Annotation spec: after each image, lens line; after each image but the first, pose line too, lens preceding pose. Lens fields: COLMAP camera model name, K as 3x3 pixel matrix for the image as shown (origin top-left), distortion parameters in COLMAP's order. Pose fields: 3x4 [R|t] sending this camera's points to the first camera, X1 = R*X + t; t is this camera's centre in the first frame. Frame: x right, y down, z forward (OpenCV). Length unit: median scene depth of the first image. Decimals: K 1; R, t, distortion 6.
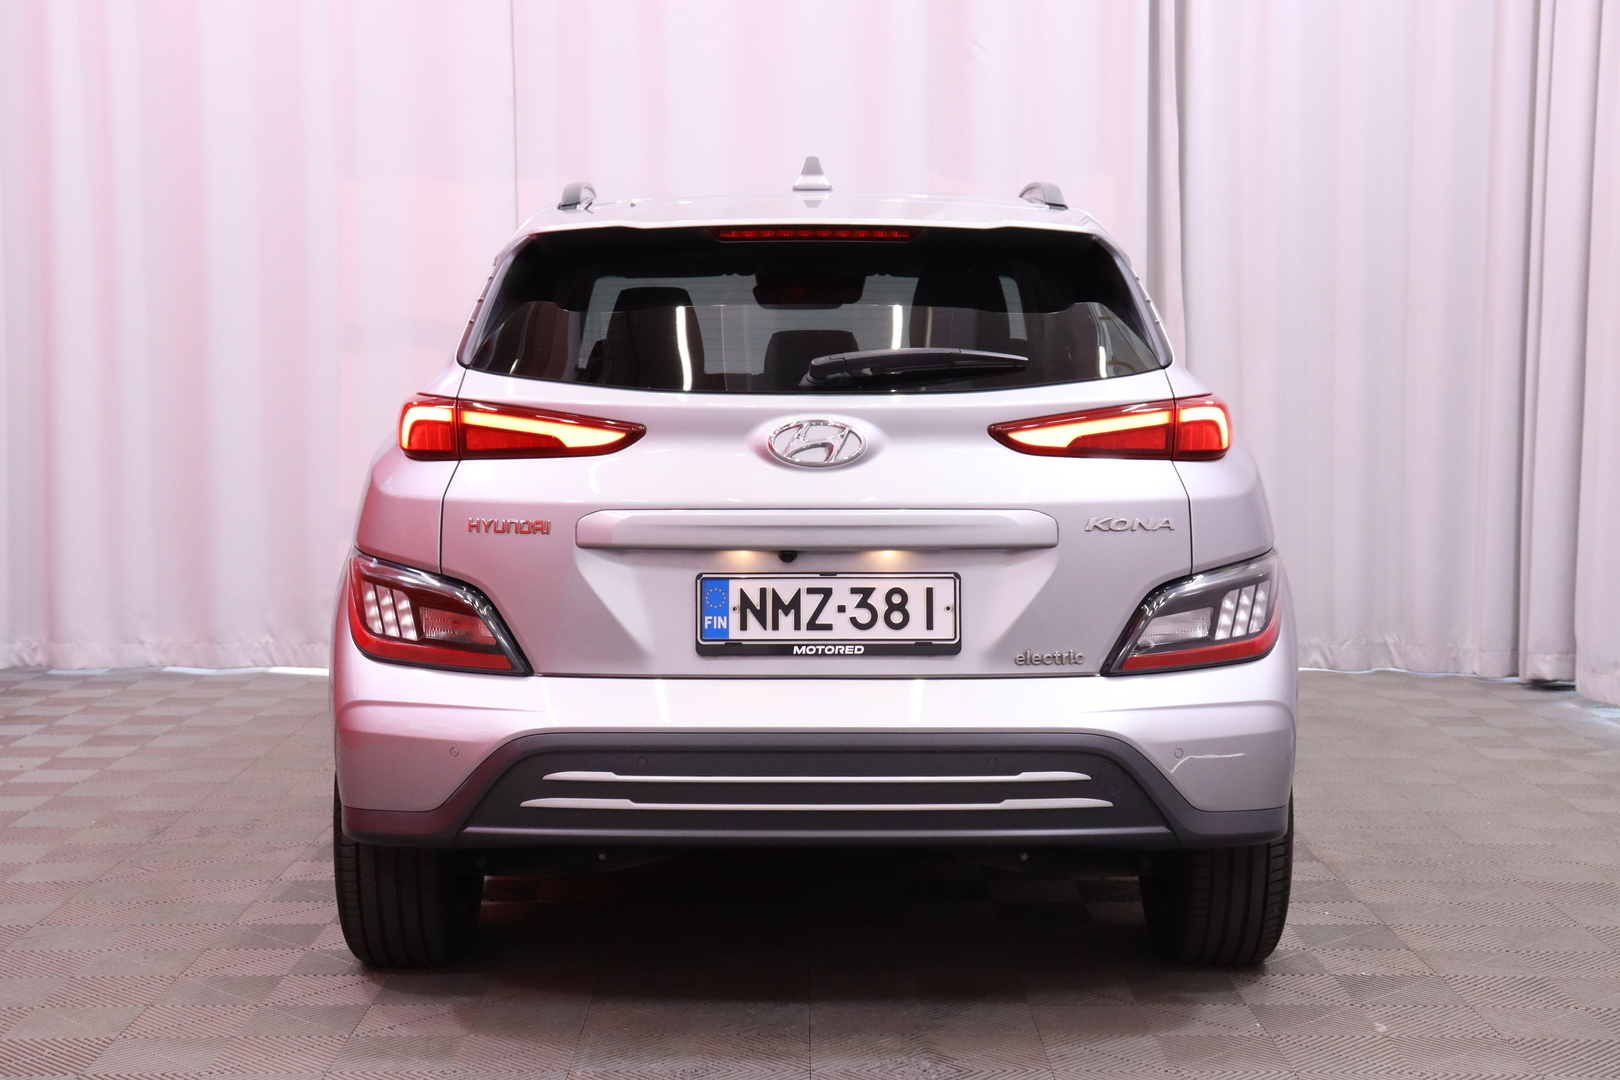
lens RADIAL K [[2433.7, 0, 887.5], [0, 2433.7, 543.0], [0, 0, 1]] dist [0.104733, 0.094328]
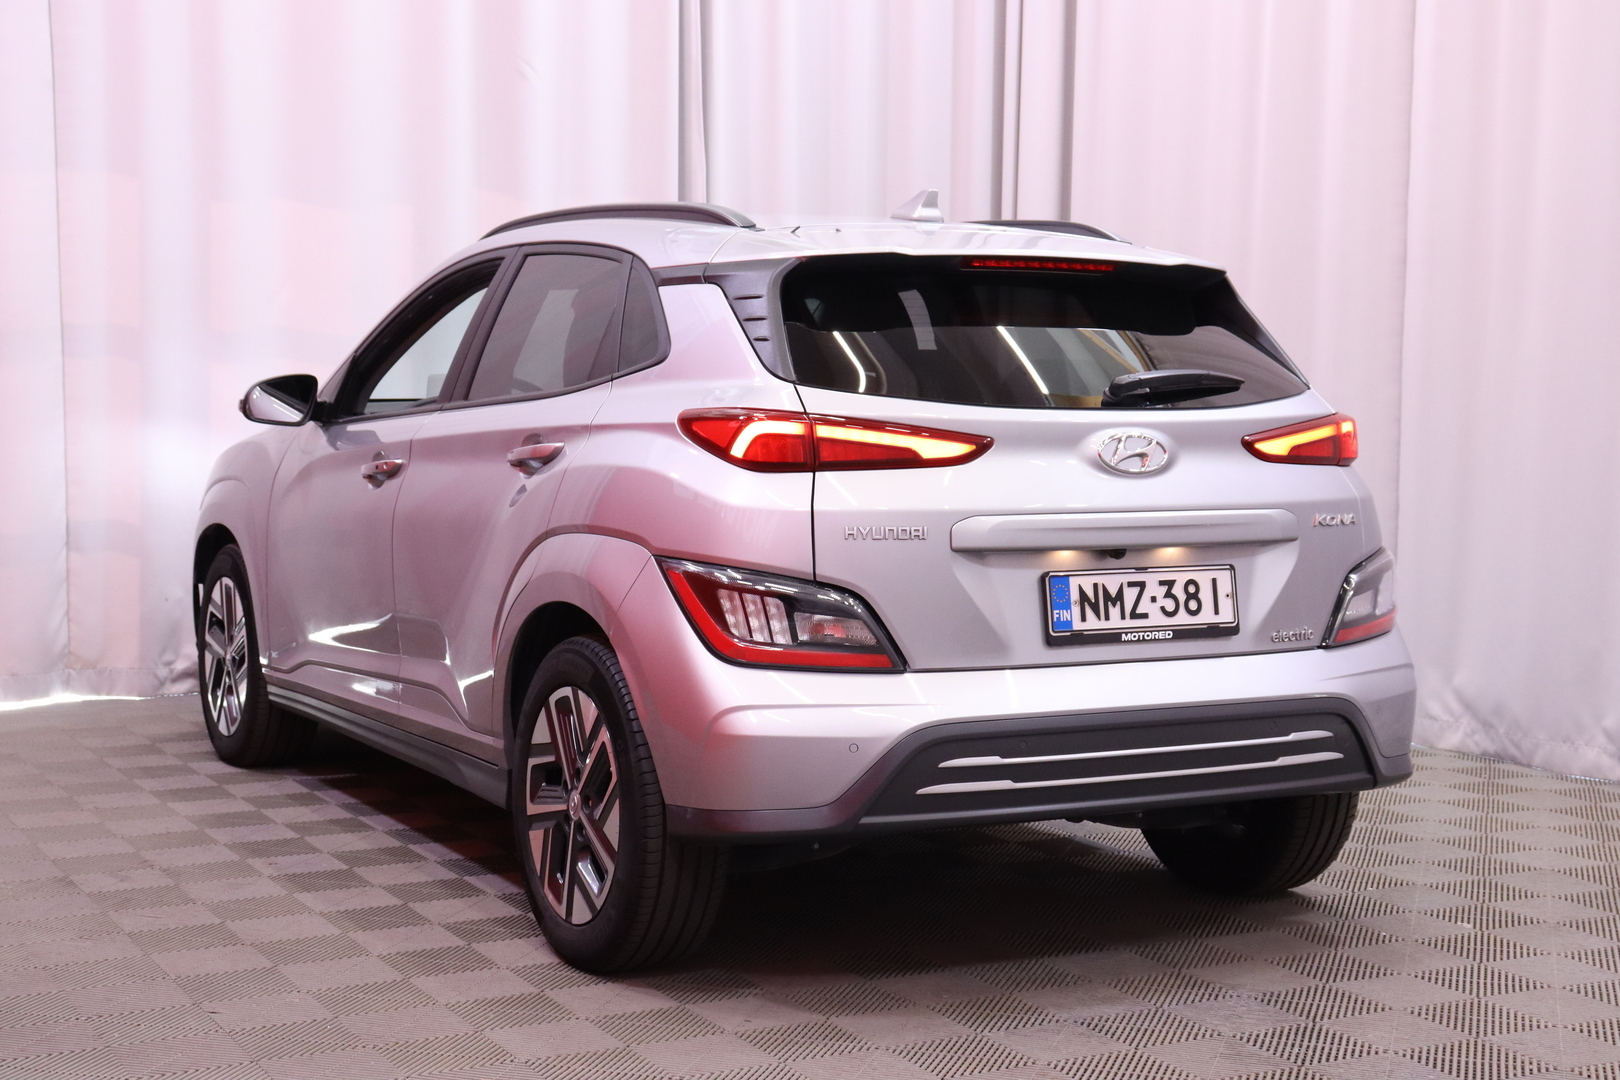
lens RADIAL K [[2433.7, 0, 887.5], [0, 2433.7, 543.0], [0, 0, 1]] dist [0.104733, 0.094328]
pose [[0.866175, -0.023906, 0.499168, -0.689112], [0.025884, 0.999661, 0.002961, -0.005692], [-0.499070, 0.010356, 0.866500, 0.078635]]
